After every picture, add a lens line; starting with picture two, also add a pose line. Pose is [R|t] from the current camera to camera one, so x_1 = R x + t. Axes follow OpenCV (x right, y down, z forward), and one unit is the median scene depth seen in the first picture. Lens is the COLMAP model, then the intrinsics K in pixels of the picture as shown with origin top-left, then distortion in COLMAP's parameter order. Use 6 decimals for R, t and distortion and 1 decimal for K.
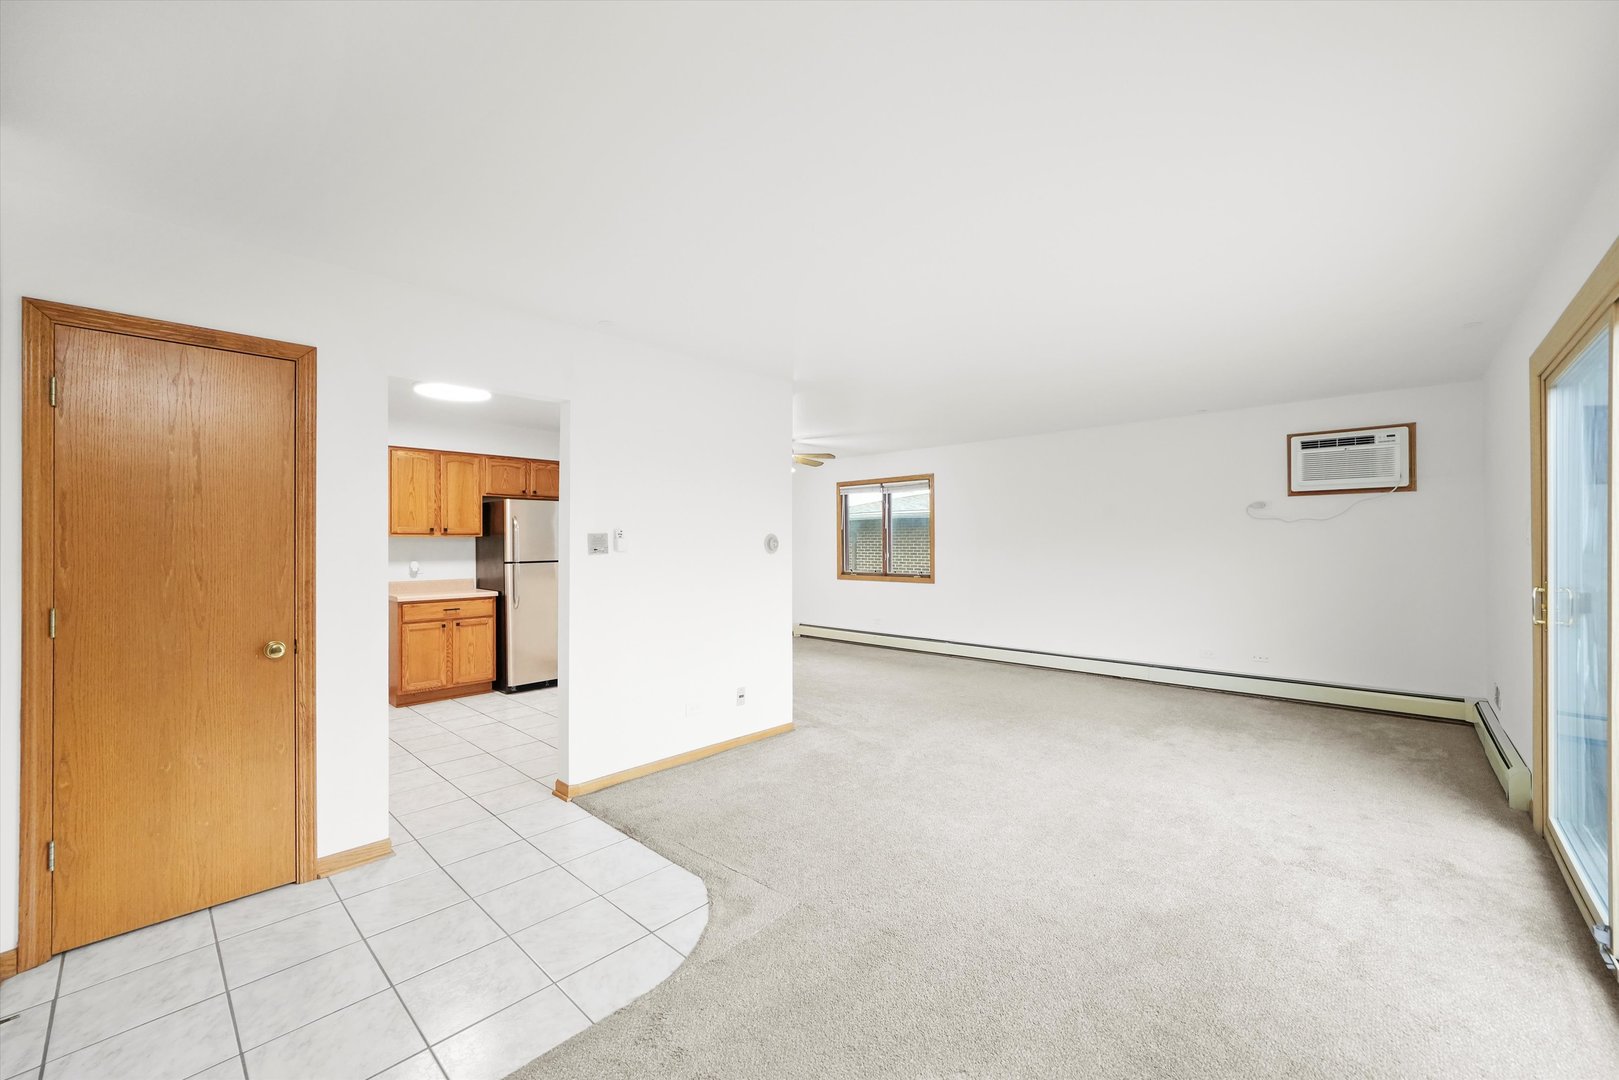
lens RADIAL K [[635.6, 0, 807.1], [0, 635.6, 536.9], [0, 0, 1]] dist [-0.001163, 0.000108]
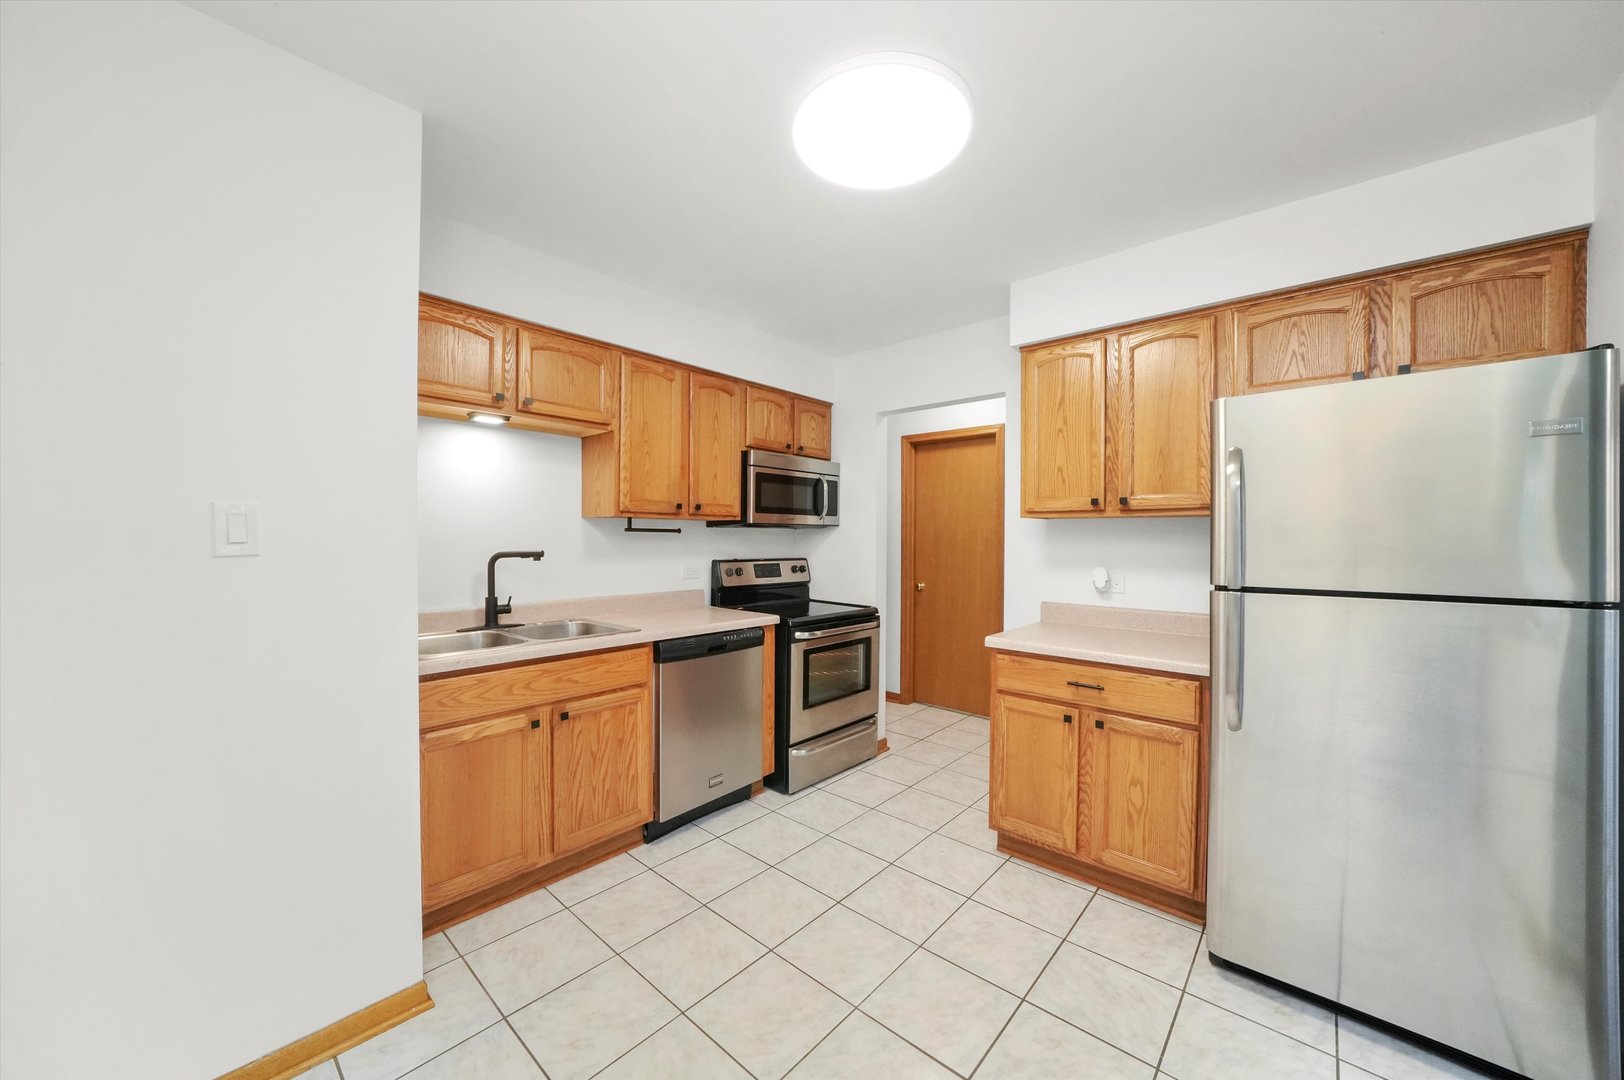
lens RADIAL K [[589.5, 0, 818.0], [0, 589.5, 541.1], [0, 0, 1]] dist [-0.008026, -0.000218]
pose [[0.035065, 0.014053, -0.999286, -0.164911], [0.004156, 0.999890, 0.014208, 0.010062], [0.999376, -0.004651, 0.035002, 0.777241]]
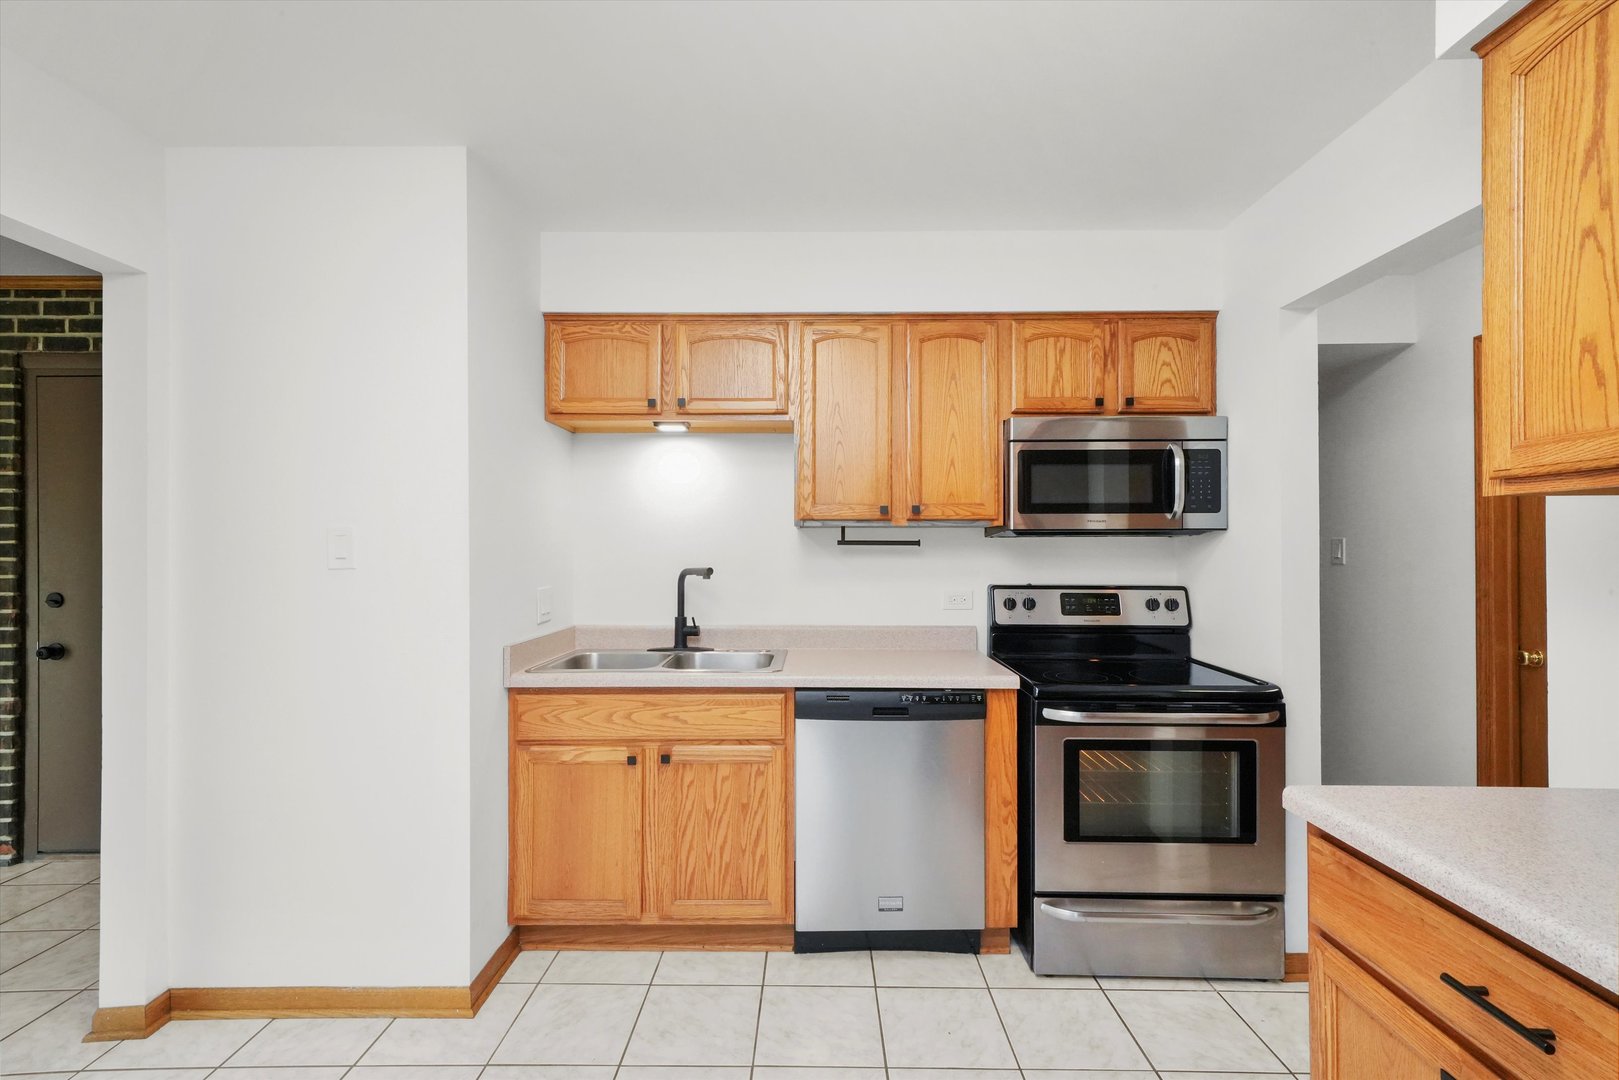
lens RADIAL K [[725.3, 0, 815.3], [0, 725.3, 548.8], [0, 0, 1]] dist [0.017212, 0.000641]
pose [[-0.730960, 0.006175, -0.682392, -0.332164], [0.012425, 0.999914, -0.004261, 0.012925], [0.682307, -0.011593, -0.730974, 0.981485]]
